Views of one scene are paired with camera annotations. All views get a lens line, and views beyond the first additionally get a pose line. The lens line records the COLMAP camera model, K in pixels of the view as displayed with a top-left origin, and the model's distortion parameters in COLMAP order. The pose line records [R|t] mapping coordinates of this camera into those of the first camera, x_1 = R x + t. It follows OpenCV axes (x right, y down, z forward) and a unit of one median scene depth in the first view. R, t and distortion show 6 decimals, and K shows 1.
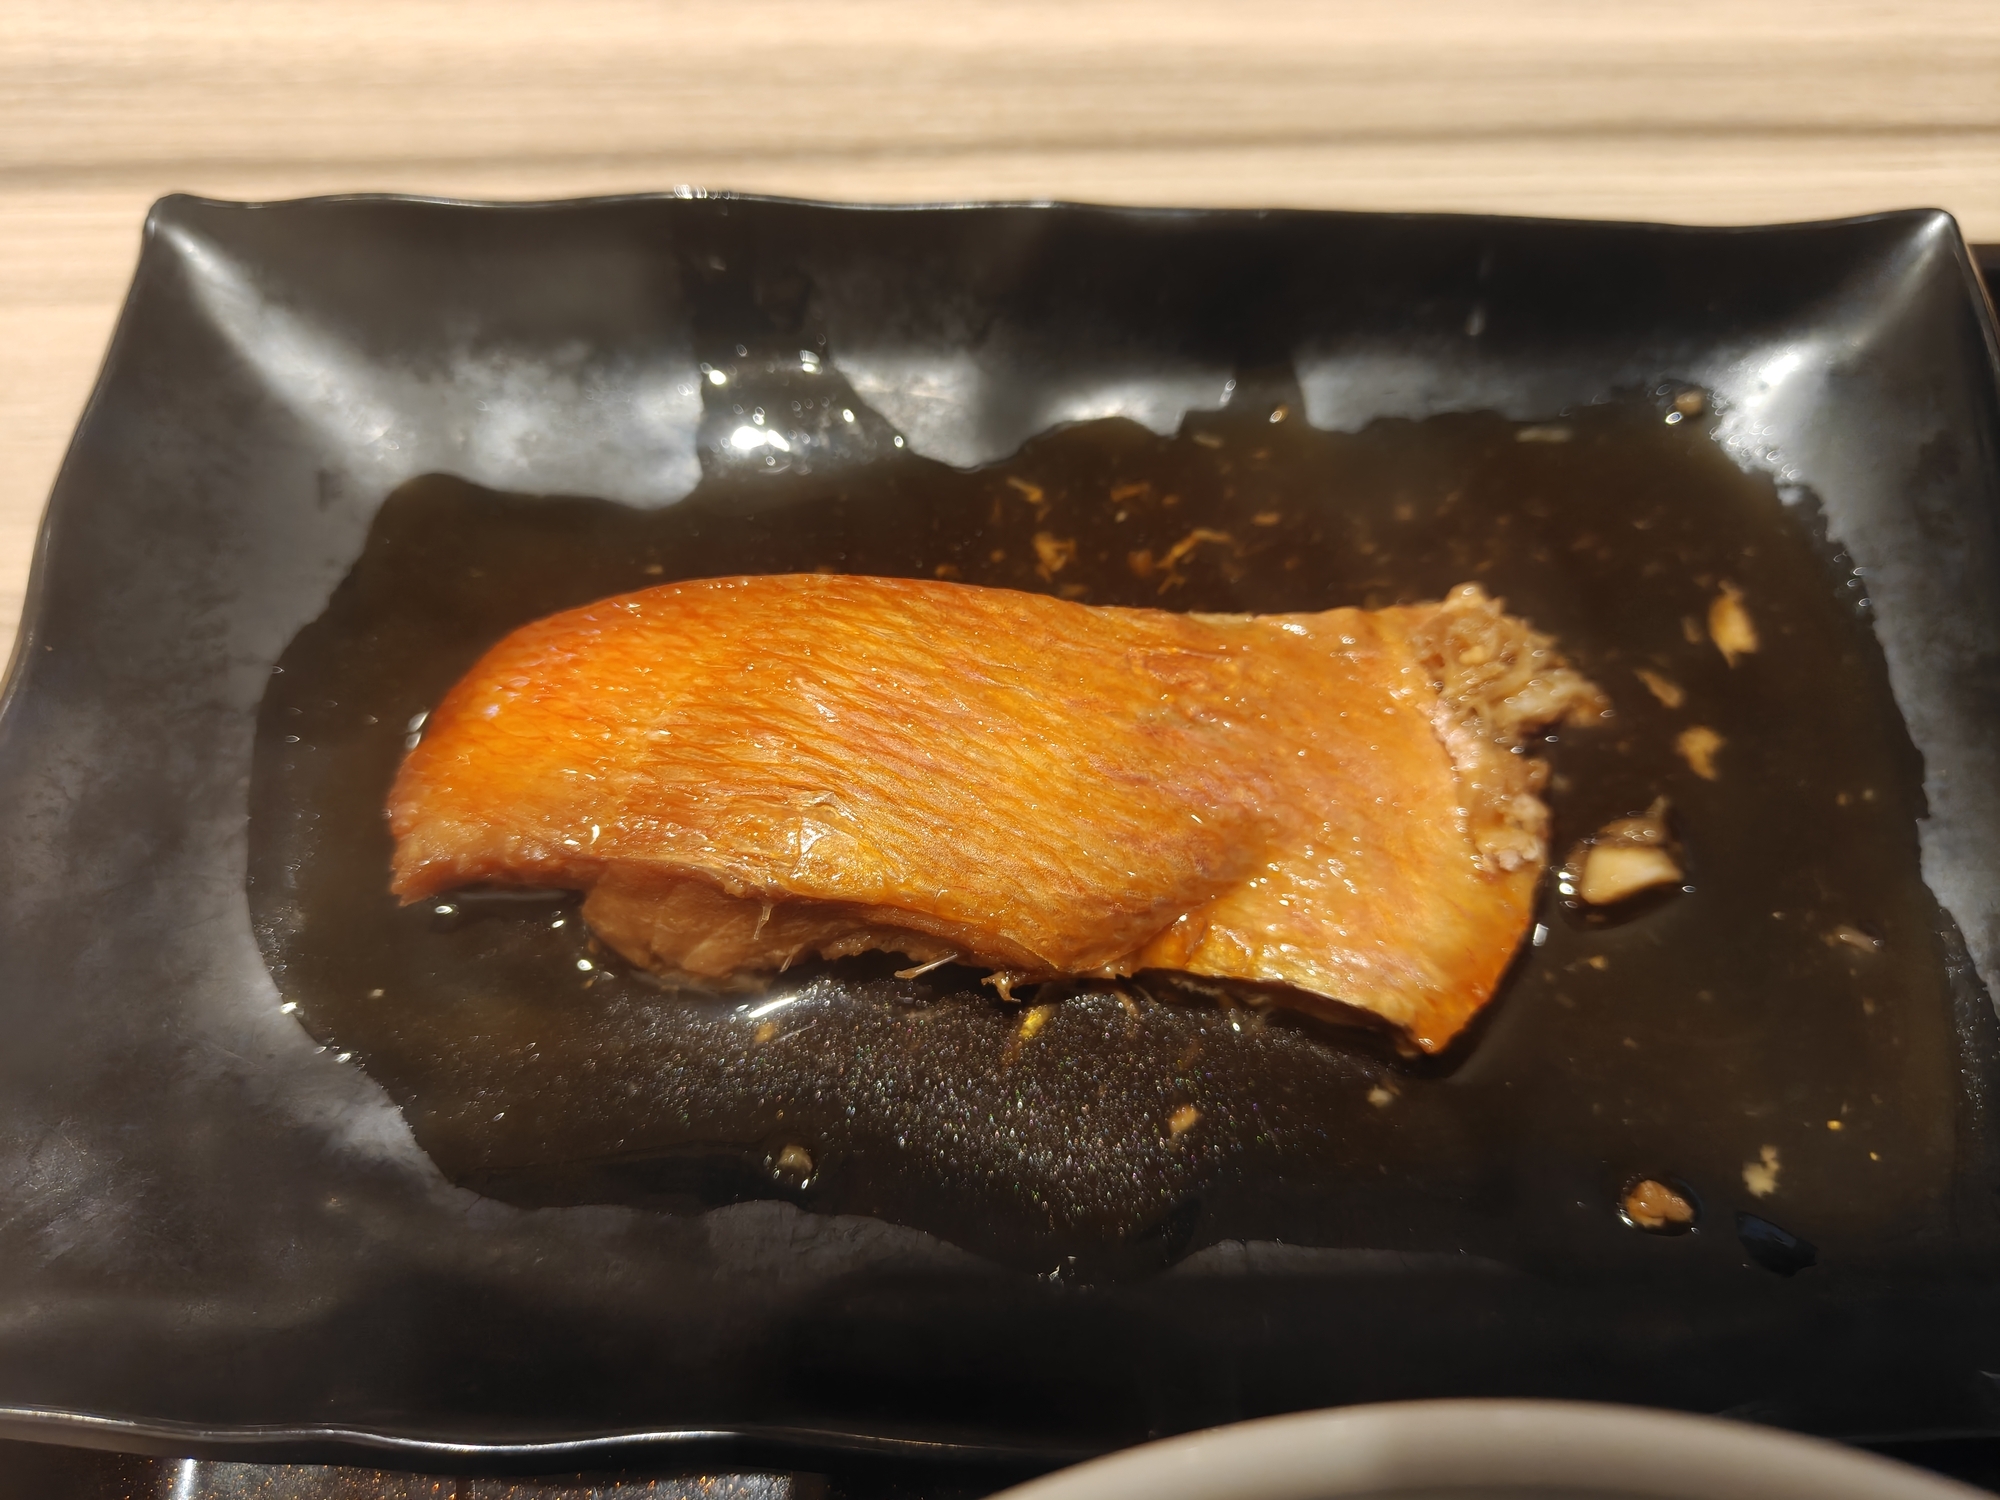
lens RADIAL K [[1398.9, 0, 1000.0], [0, 1398.9, 750.0], [0, 0, 1]] dist [-0.011874, -0.002083]
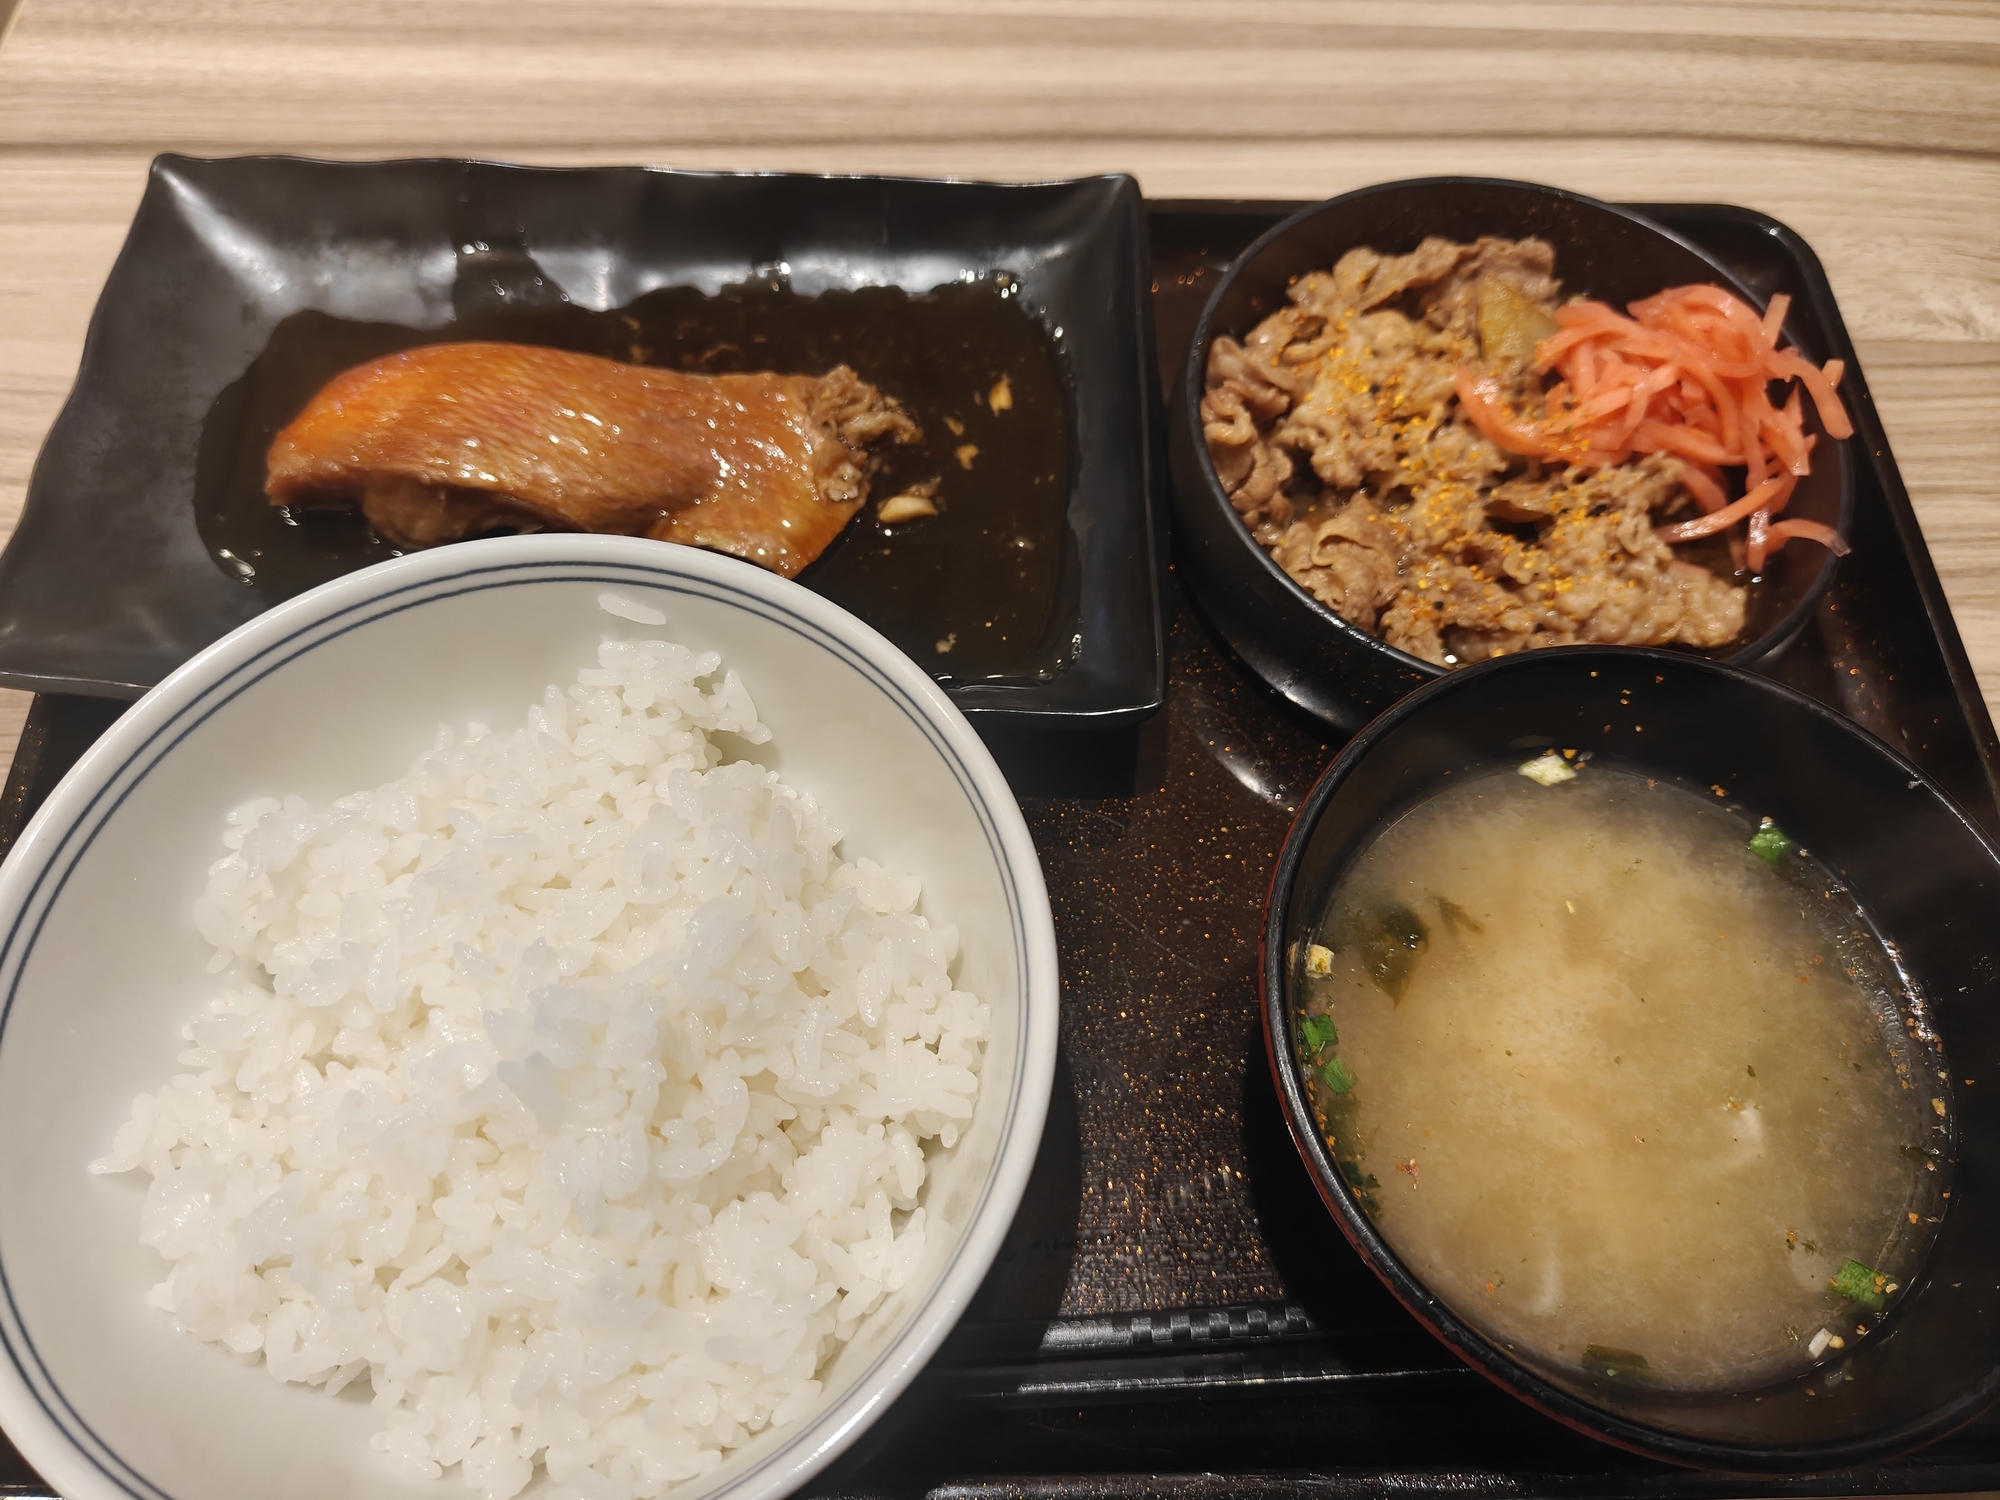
lens RADIAL K [[1421.4, 0, 1000.0], [0, 1421.4, 750.0], [0, 0, 1]] dist [0.002712, 0.006002]
pose [[0.999834, 0.016182, -0.008425, 0.533434], [-0.016444, 0.999353, -0.031997, 0.429258], [0.007902, 0.032130, 0.999452, -0.848016]]
